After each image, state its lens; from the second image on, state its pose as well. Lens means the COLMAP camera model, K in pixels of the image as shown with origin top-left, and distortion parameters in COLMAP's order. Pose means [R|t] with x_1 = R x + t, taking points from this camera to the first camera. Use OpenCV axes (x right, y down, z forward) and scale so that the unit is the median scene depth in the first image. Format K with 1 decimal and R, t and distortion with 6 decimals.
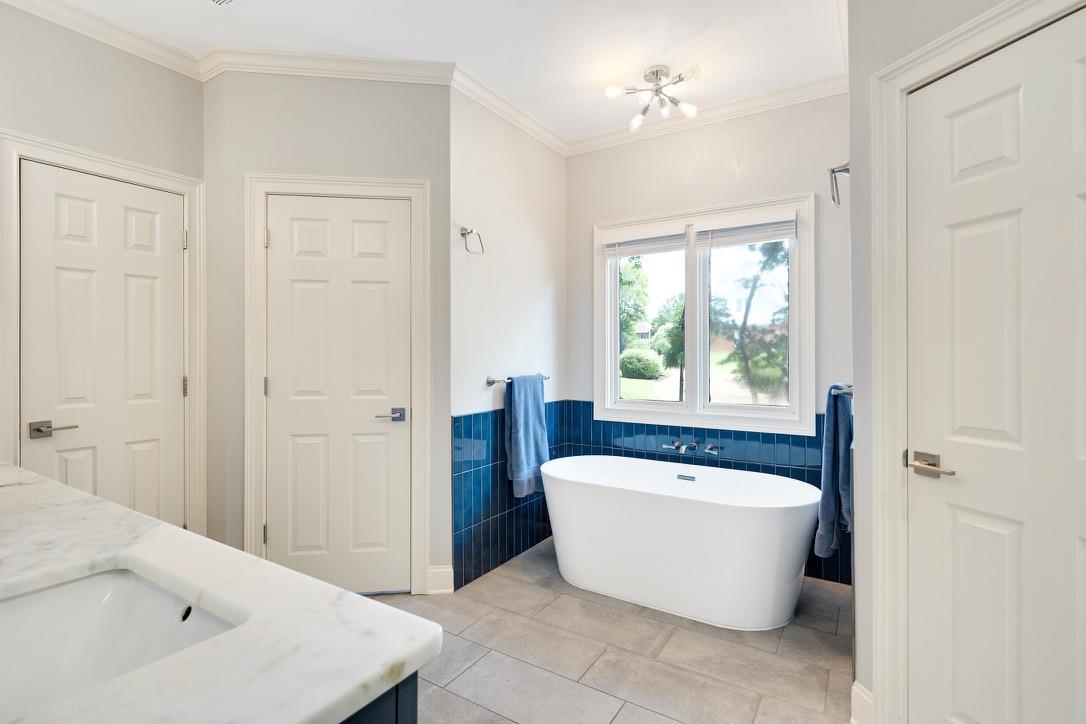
lens RADIAL K [[523.0, 0, 542.7], [0, 523.0, 356.4], [0, 0, 1]] dist [0.001923, -0.000676]
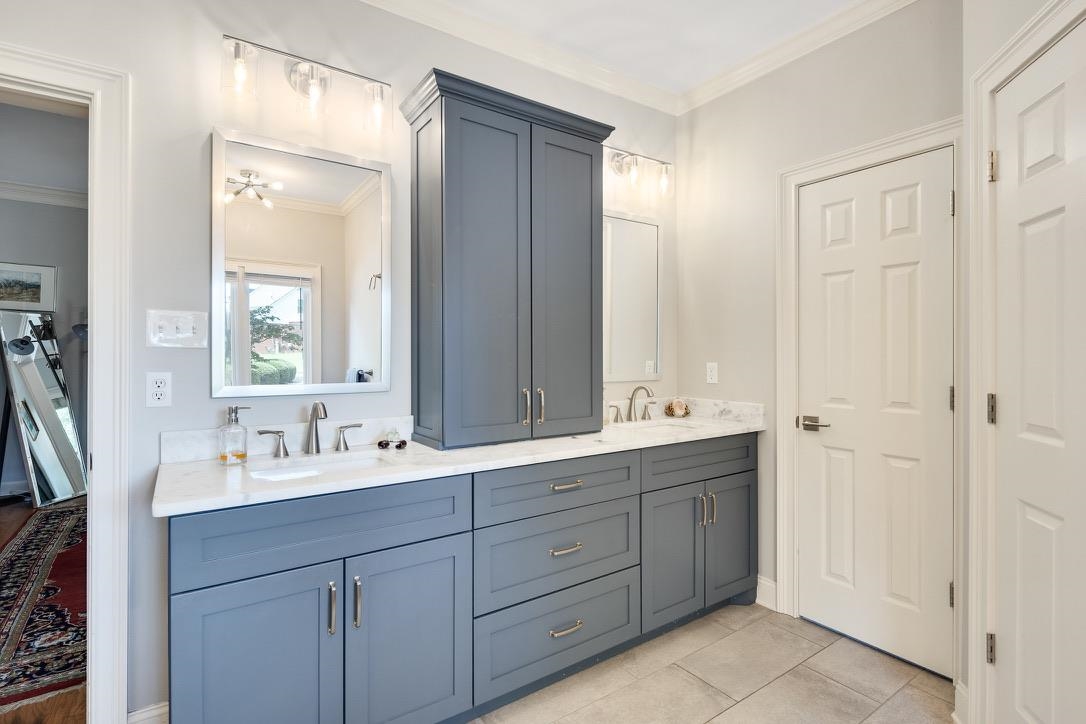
lens RADIAL K [[523.0, 0, 541.0], [0, 523.0, 354.6], [0, 0, 1]] dist [0.001923, -0.000676]
pose [[-0.396205, -0.001820, -0.918160, 0.251585], [-0.003436, 0.999994, -0.000499, -0.003354], [0.918156, 0.002957, -0.396209, 0.796918]]
